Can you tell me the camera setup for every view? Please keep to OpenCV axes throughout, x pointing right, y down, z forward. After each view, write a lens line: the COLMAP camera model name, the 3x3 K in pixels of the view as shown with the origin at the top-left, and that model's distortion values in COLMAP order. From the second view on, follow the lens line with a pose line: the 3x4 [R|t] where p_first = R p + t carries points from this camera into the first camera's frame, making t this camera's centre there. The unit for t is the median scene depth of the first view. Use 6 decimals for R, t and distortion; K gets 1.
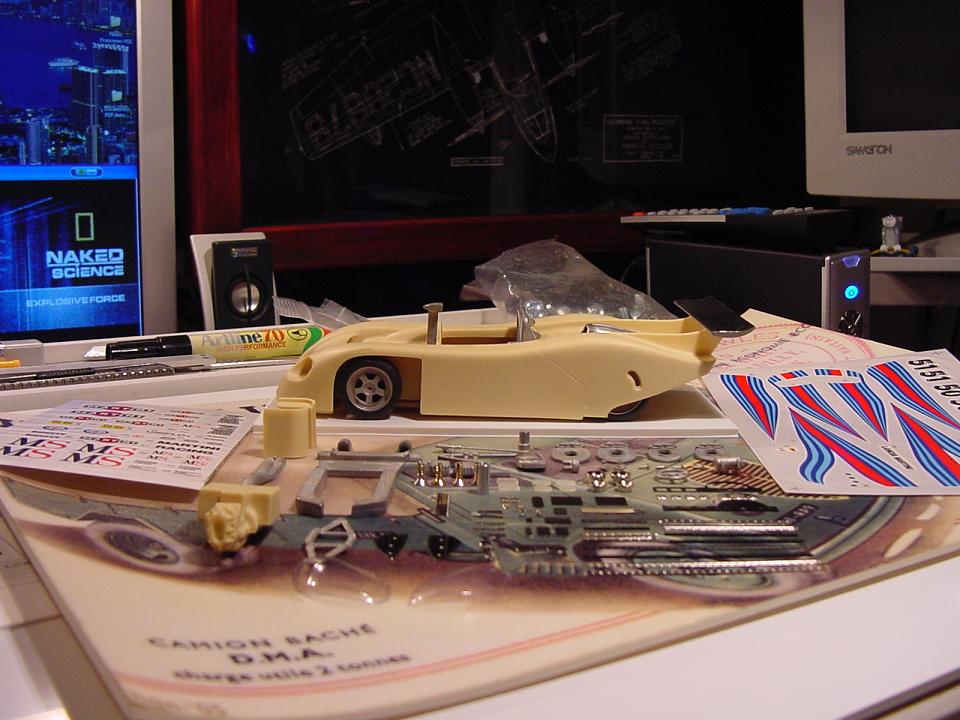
lens RADIAL K [[1152.1, 0, 480.0], [0, 1152.1, 360.0], [0, 0, 1]] dist [-0.255560, 0.352293]
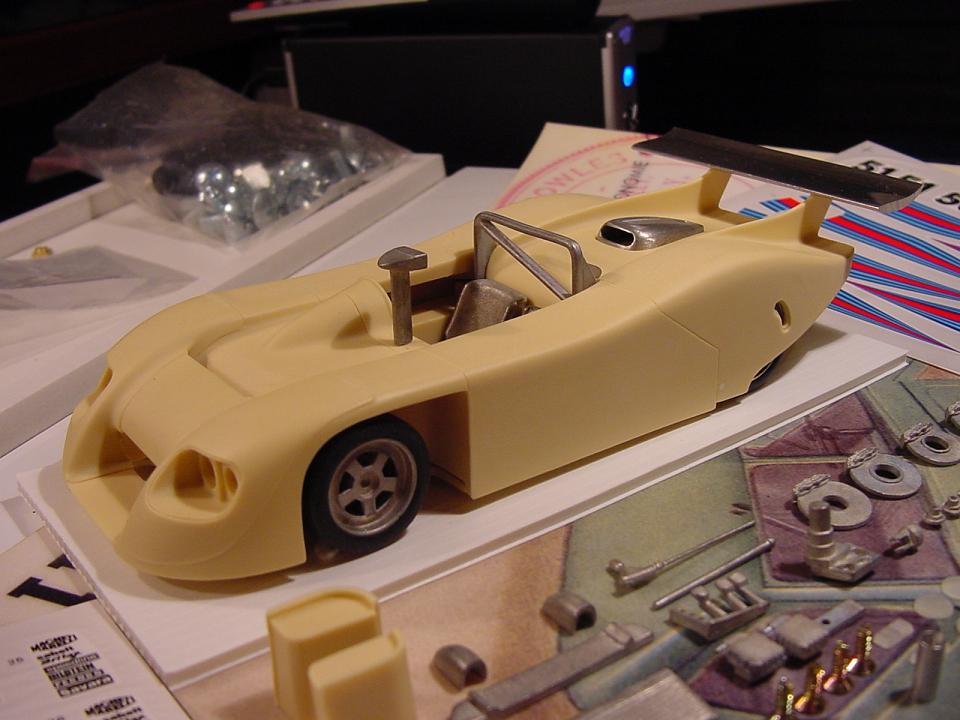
lens RADIAL K [[1152.1, 0, 480.0], [0, 1152.1, 360.0], [0, 0, 1]] dist [-0.255560, 0.352293]
pose [[0.817274, -0.269910, 0.509128, -0.313151], [0.162327, 0.955576, 0.246016, -0.140330], [-0.552913, -0.118417, 0.824782, 0.720598]]
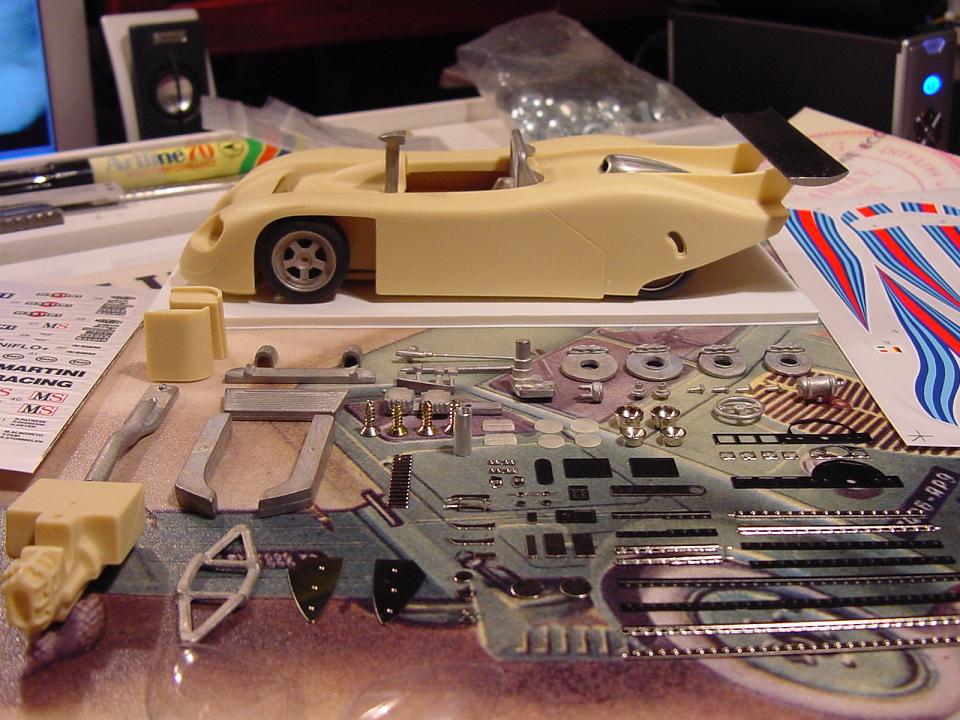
lens RADIAL K [[1152.1, 0, 480.0], [0, 1152.1, 360.0], [0, 0, 1]] dist [-0.255560, 0.352293]
pose [[0.999903, -0.013416, 0.003642, 0.010944], [0.012293, 0.975640, 0.219034, -0.079675], [-0.006491, -0.218968, 0.975710, 0.341235]]
